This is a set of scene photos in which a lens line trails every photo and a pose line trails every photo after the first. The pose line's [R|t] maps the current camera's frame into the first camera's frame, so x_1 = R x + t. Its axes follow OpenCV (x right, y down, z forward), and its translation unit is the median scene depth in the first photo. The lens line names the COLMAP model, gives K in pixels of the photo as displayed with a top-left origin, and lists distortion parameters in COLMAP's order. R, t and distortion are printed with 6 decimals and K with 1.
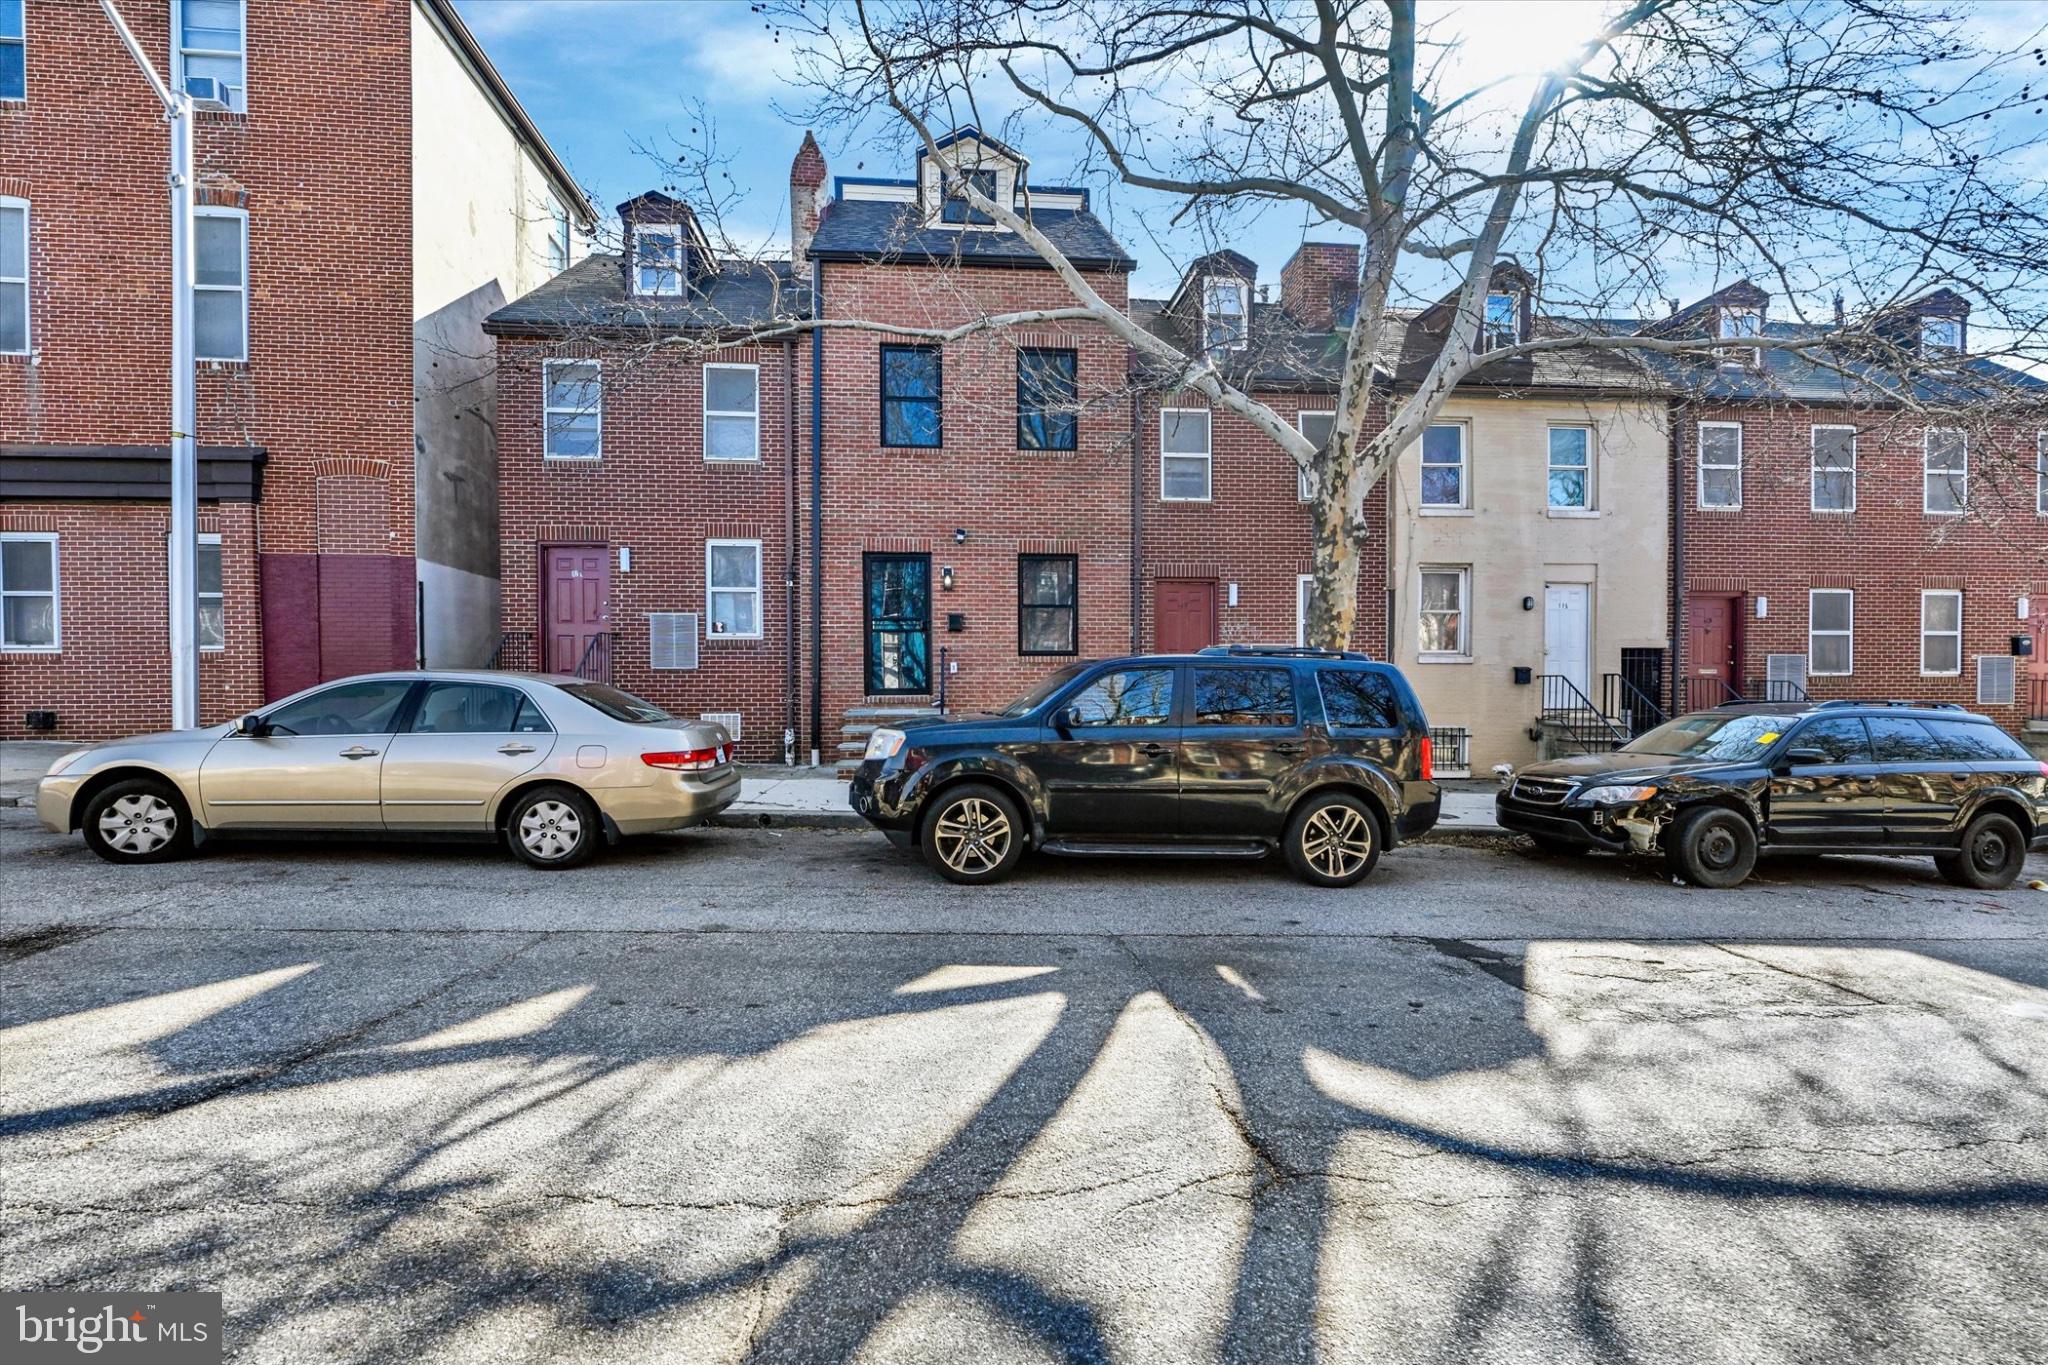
lens RADIAL K [[824.9, 0, 1007.9], [0, 824.9, 683.7], [0, 0, 1]] dist [-0.000910, 0.000339]
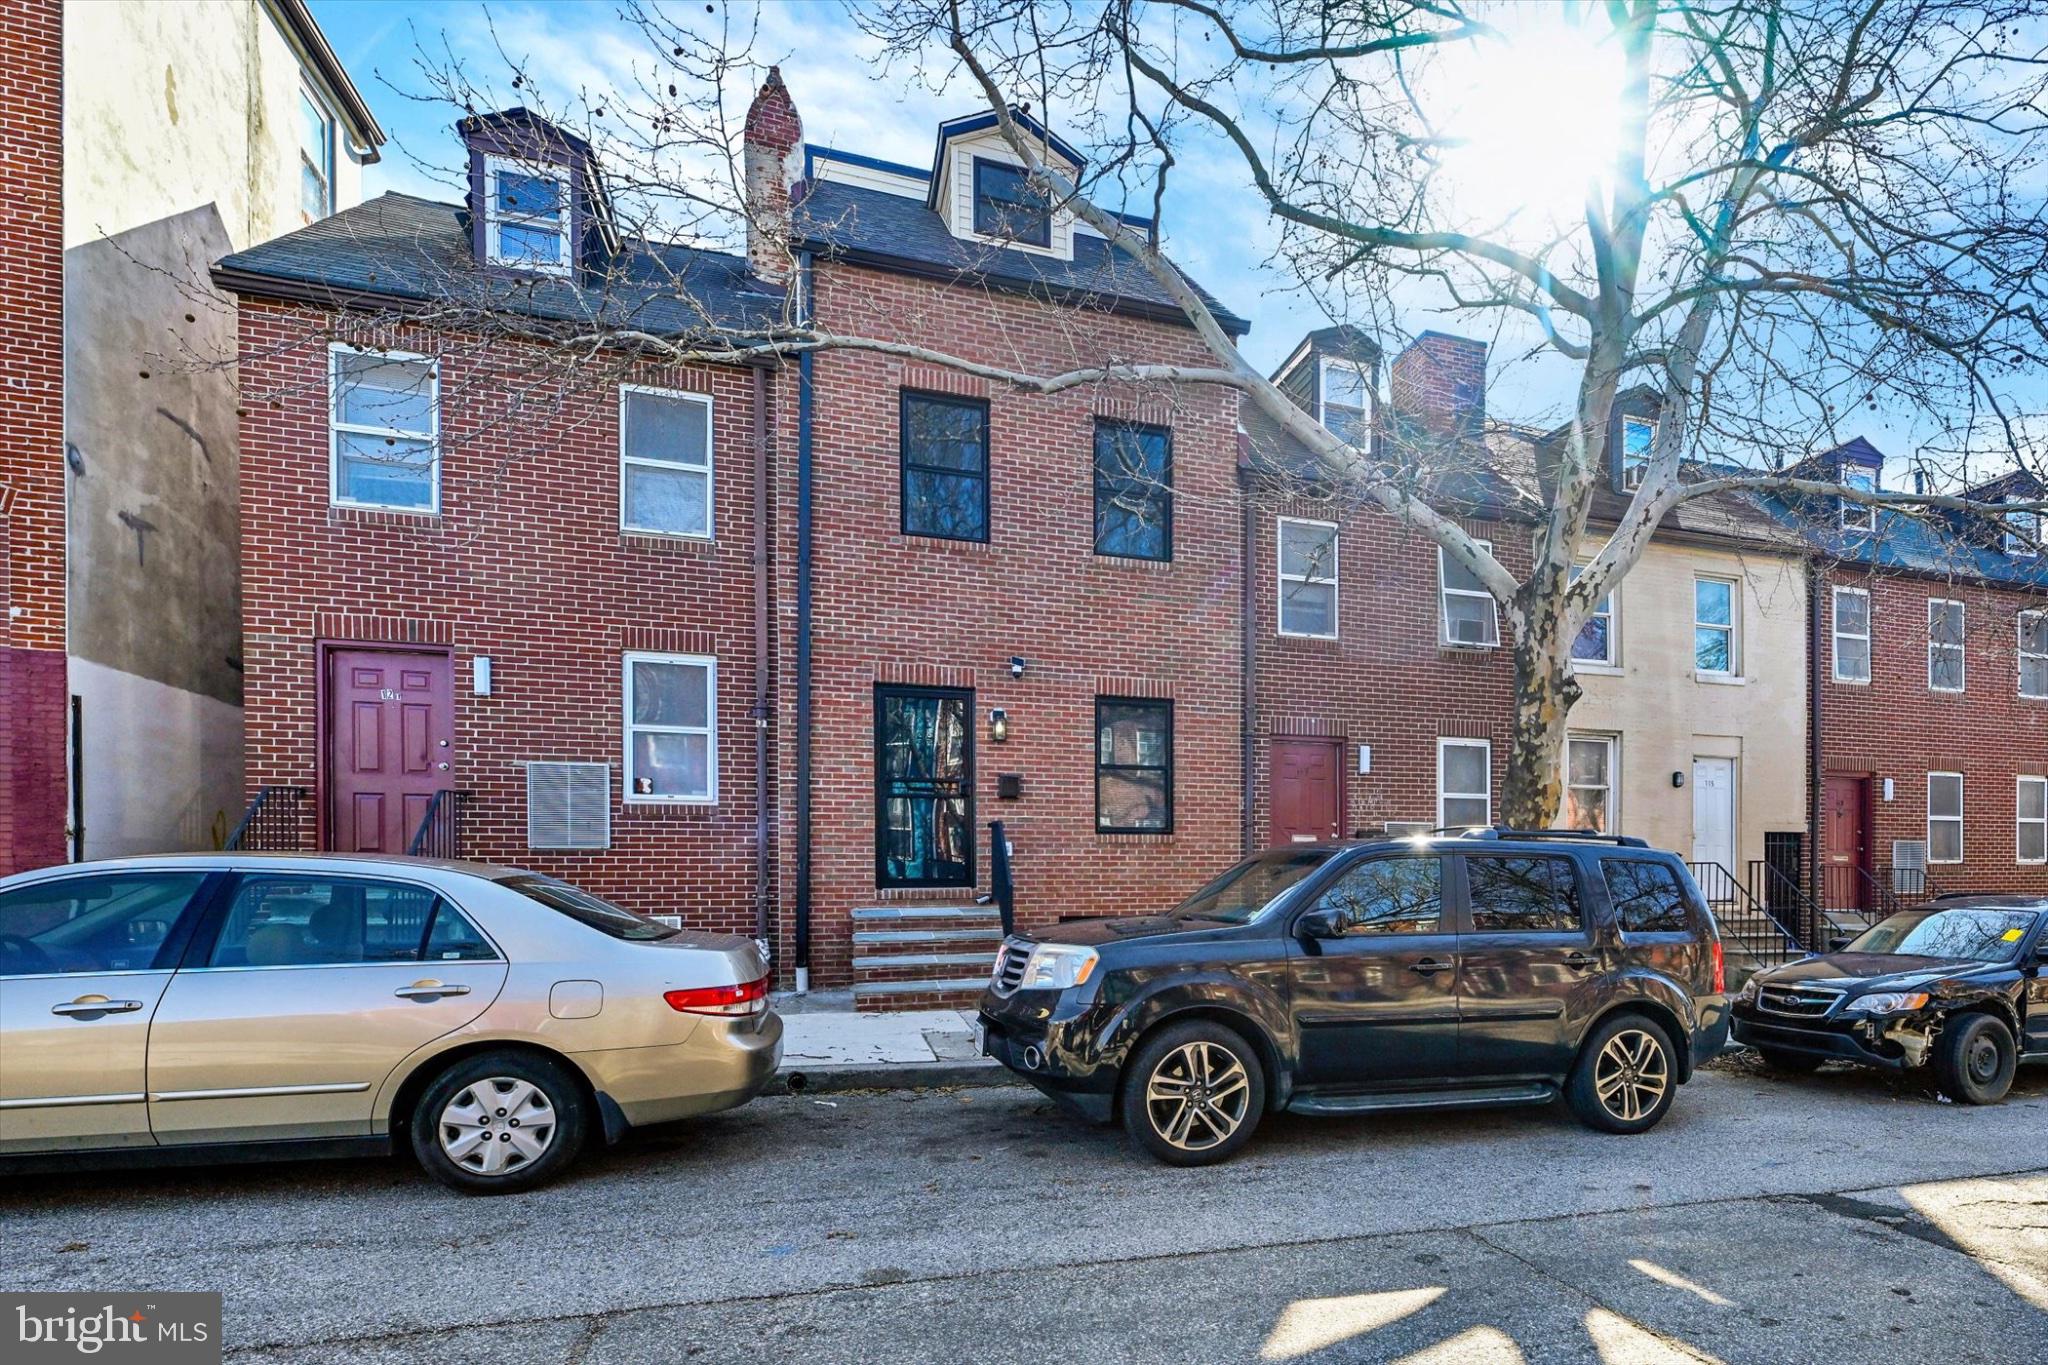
lens RADIAL K [[1001.8, 0, 1024.3], [0, 1001.8, 853.3], [0, 0, 1]] dist [0.000039, 0.000339]
pose [[0.962639, 0.003691, 0.270762, -0.318445], [-0.001901, 0.999975, -0.006874, -0.010991], [-0.270780, 0.006102, 0.962622, 0.171117]]
